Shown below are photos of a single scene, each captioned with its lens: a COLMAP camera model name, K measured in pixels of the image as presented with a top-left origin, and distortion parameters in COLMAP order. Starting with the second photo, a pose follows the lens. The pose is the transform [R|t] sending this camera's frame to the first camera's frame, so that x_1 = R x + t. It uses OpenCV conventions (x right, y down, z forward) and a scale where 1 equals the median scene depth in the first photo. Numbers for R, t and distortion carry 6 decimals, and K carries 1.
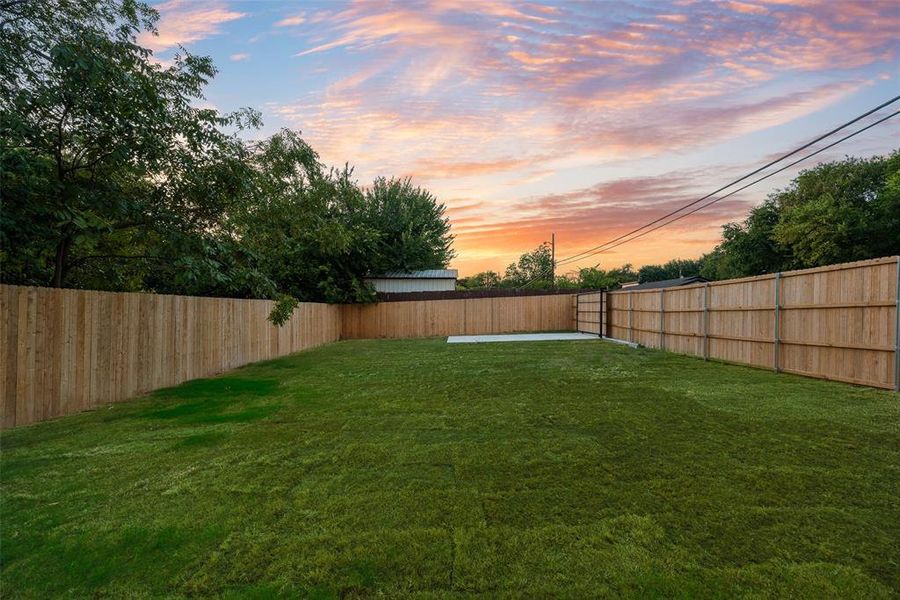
lens RADIAL K [[363.6, 0, 444.2], [0, 363.6, 302.3], [0, 0, 1]] dist [-0.001139, 0.000249]
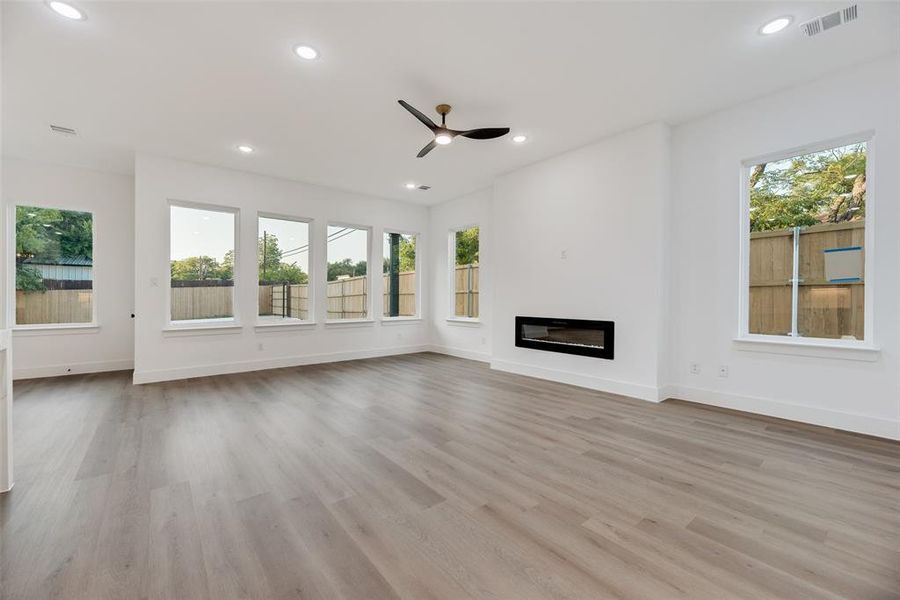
lens RADIAL K [[363.6, 0, 444.2], [0, 363.6, 302.3], [0, 0, 1]] dist [-0.001139, 0.000249]
pose [[0.766878, -0.009534, 0.641722, 0.003341], [-0.009574, 0.999608, 0.026292, -0.002770], [-0.641721, -0.026307, 0.766487, -0.385908]]
